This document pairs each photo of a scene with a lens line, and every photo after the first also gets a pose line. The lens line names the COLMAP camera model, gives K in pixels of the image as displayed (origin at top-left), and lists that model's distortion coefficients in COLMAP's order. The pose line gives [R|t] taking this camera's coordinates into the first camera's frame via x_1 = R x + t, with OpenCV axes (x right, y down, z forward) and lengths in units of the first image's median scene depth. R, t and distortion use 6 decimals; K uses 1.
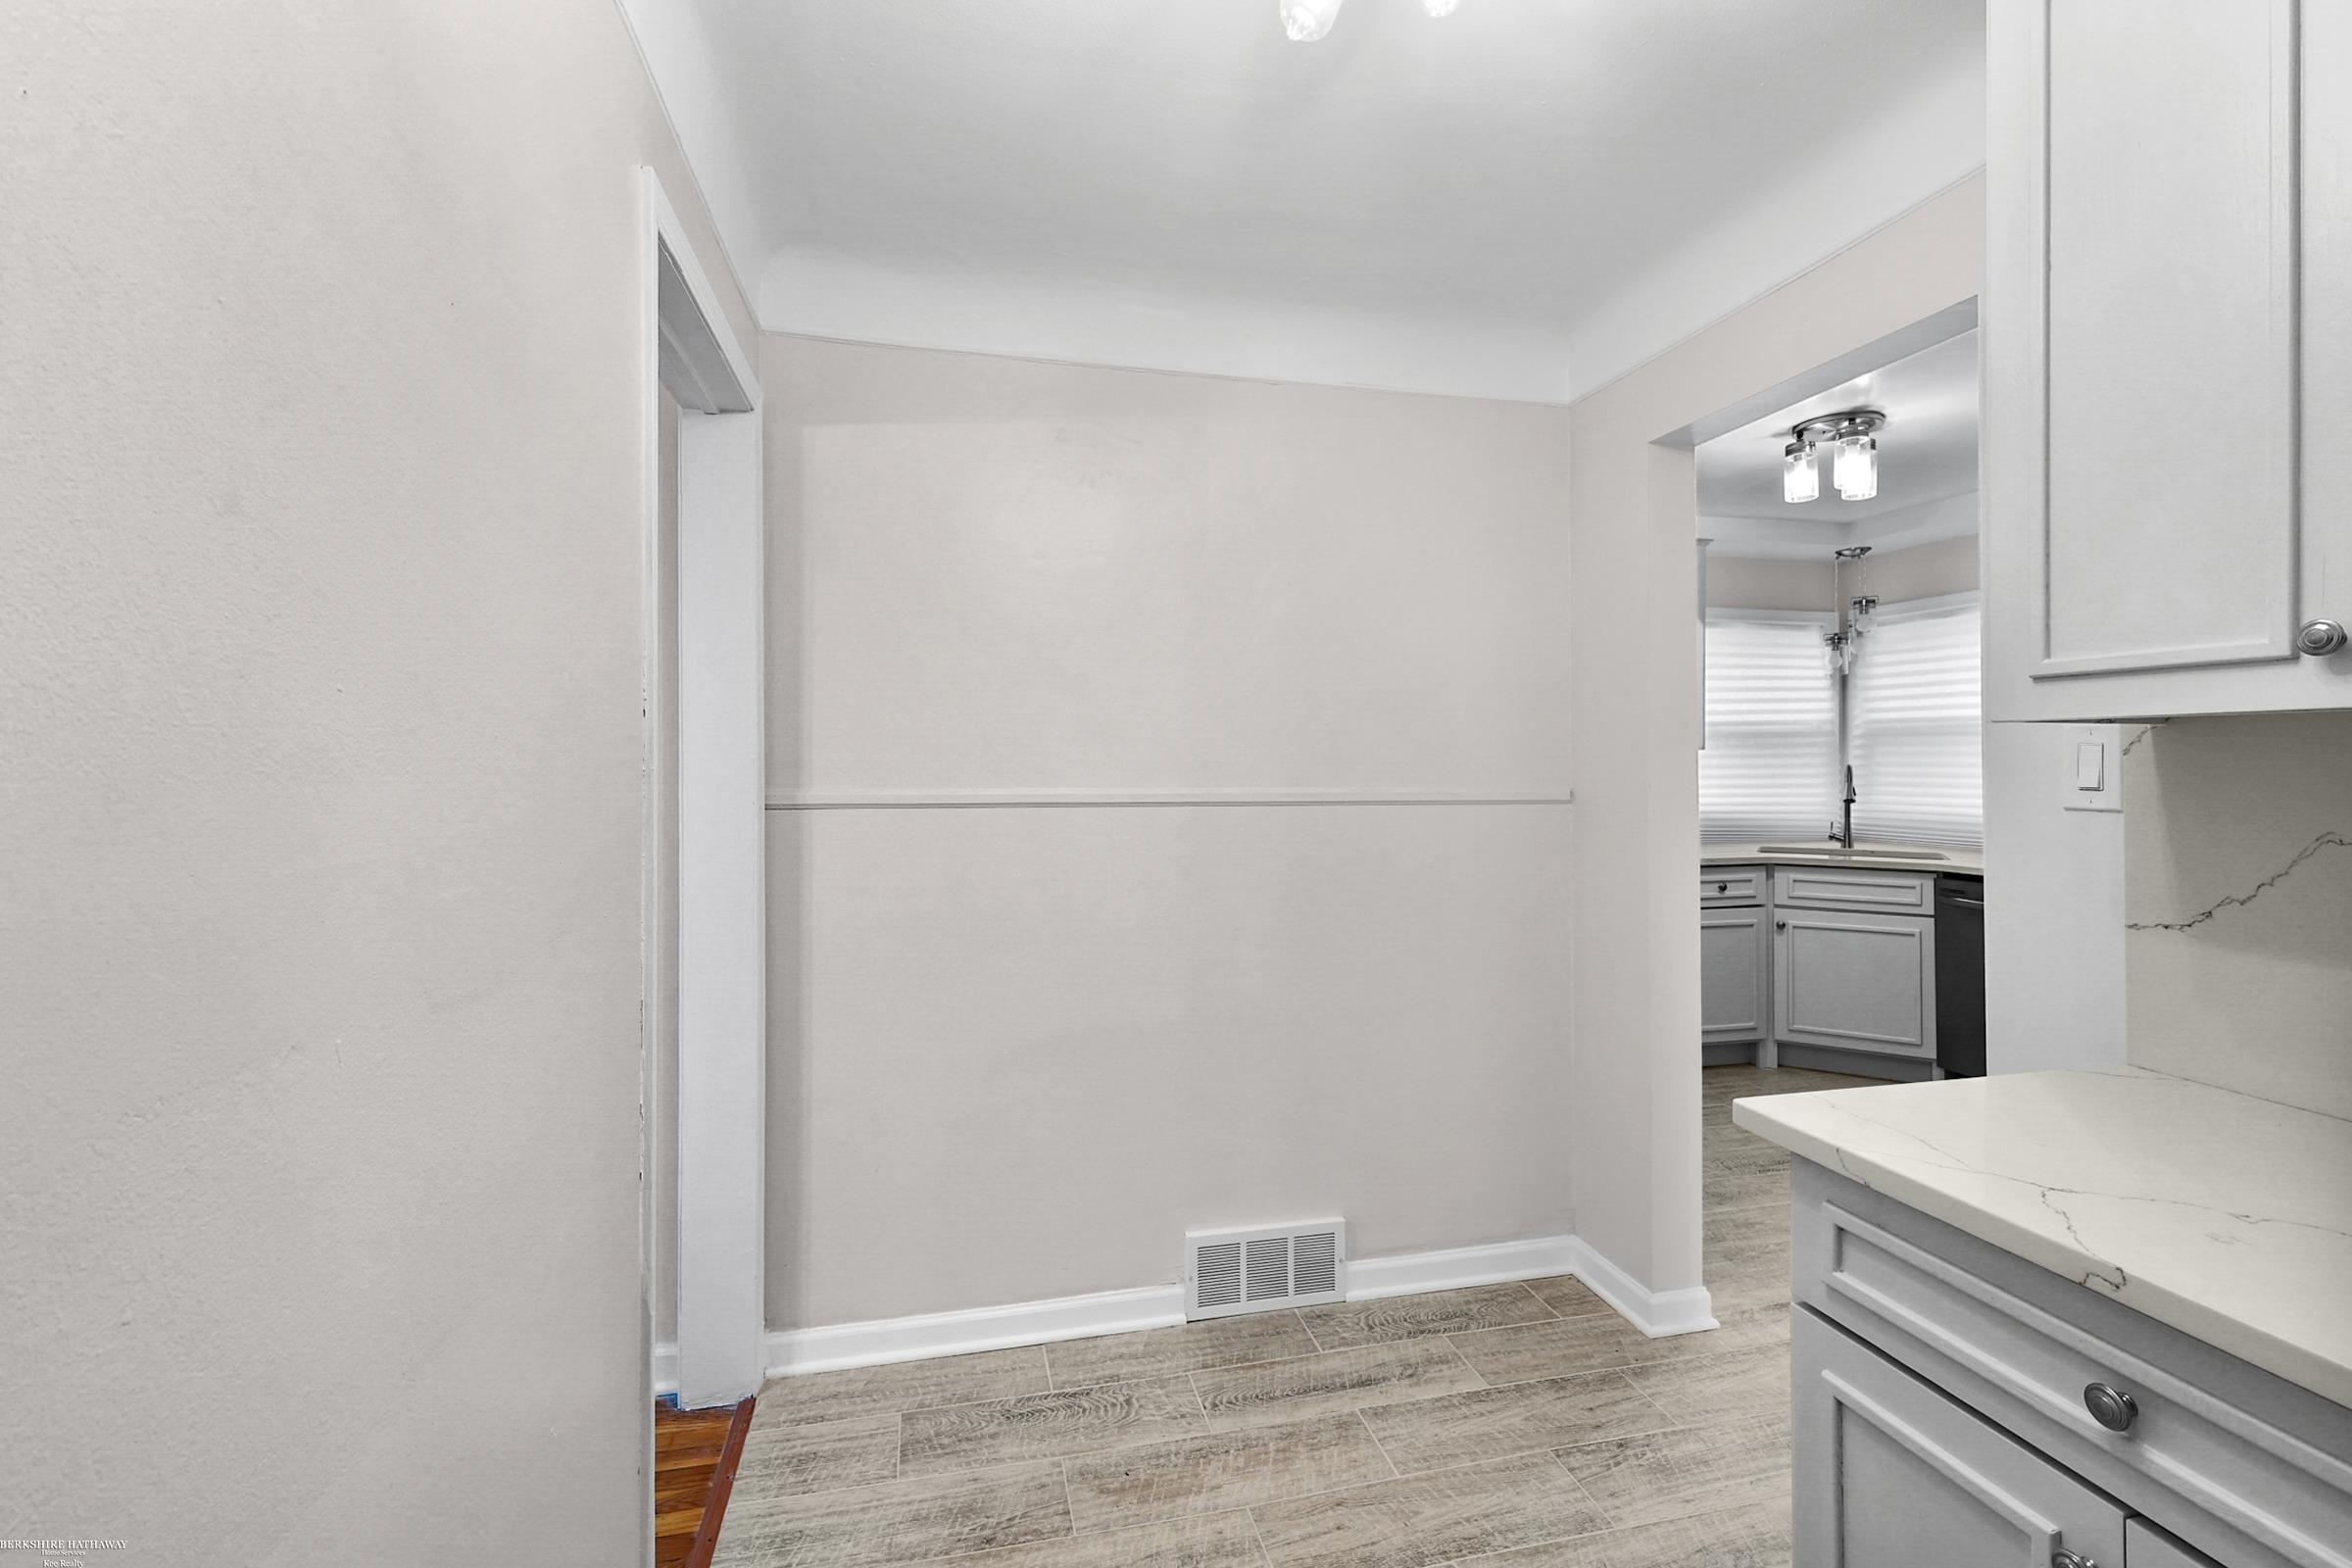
lens RADIAL K [[1020.5, 0, 1189.3], [0, 1020.5, 756.1], [0, 0, 1]] dist [0.002242, 0.000647]
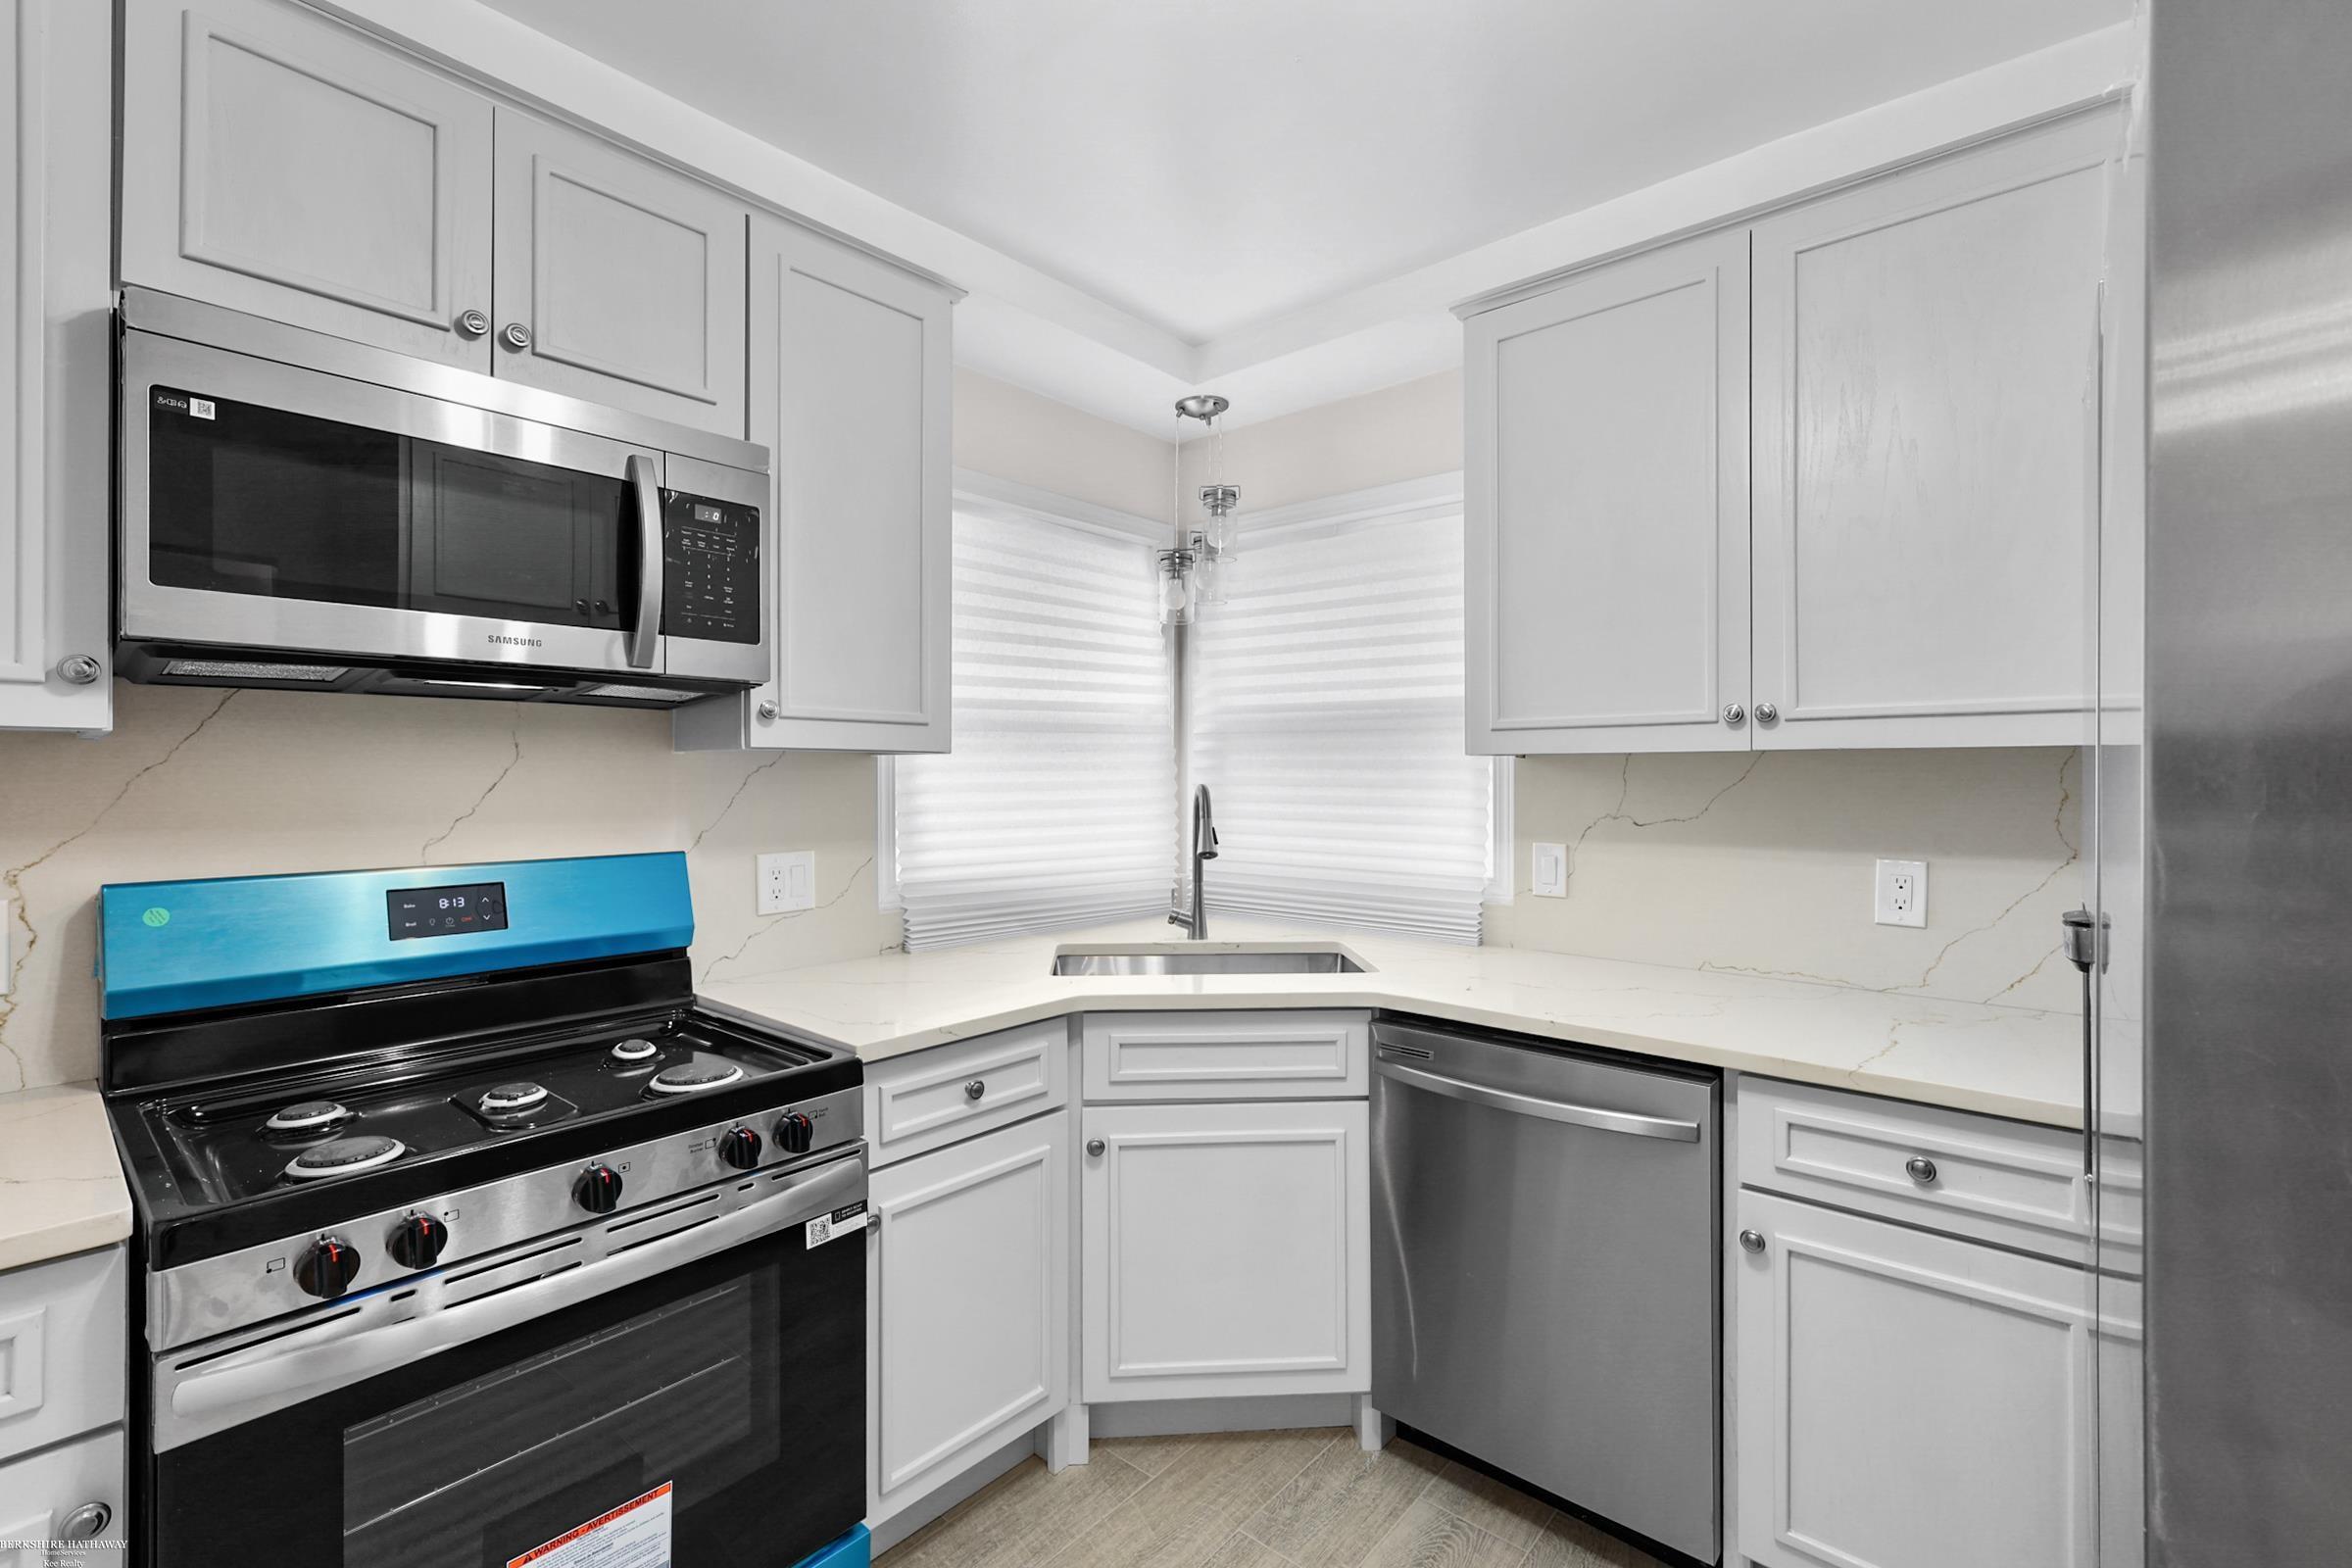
lens RADIAL K [[1020.5, 0, 1188.4], [0, 1020.5, 770.8], [0, 0, 1]] dist [0.002242, 0.000647]
pose [[0.806587, -0.003541, 0.591105, 0.315599], [-0.001369, 0.999968, 0.007857, -0.002838], [-0.591114, -0.007146, 0.806556, 0.558950]]
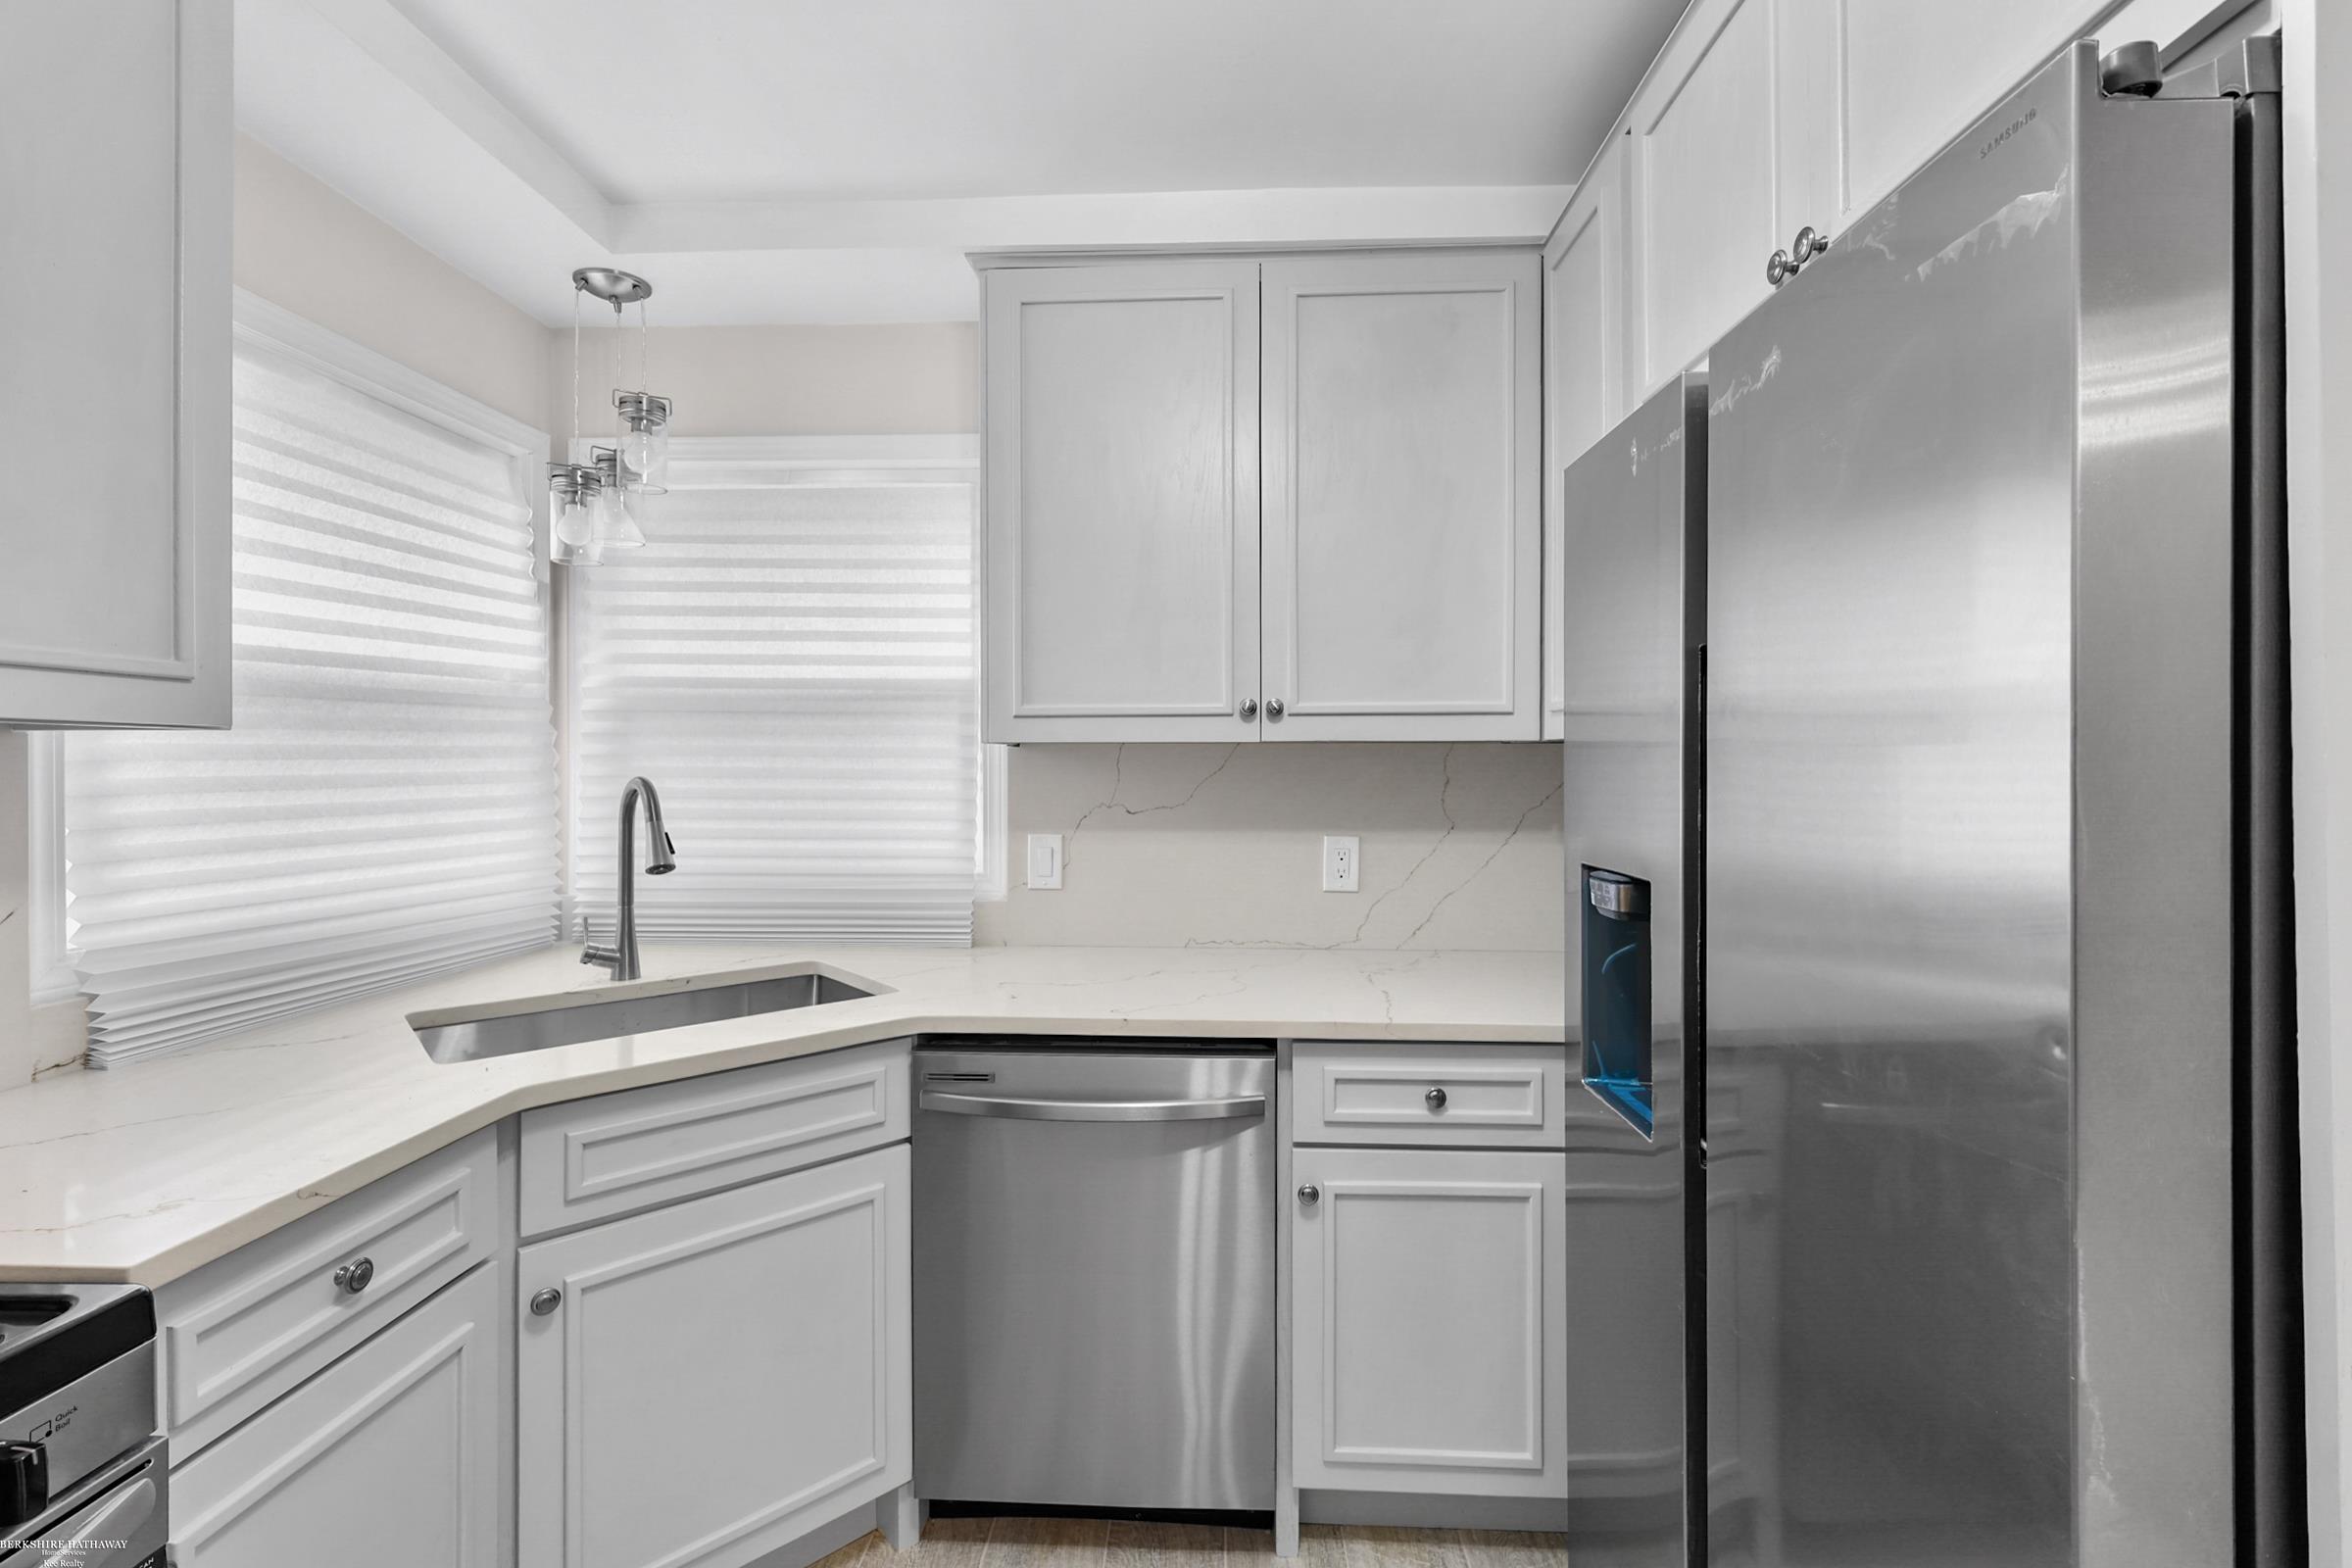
lens RADIAL K [[1020.5, 0, 1174.3], [0, 1020.5, 760.0], [0, 0, 1]] dist [0.002242, 0.000647]
pose [[0.268899, -0.002588, 0.963165, 0.300774], [-0.007895, 0.999957, 0.004891, -0.002032], [-0.963136, -0.008919, 0.268867, 0.665574]]
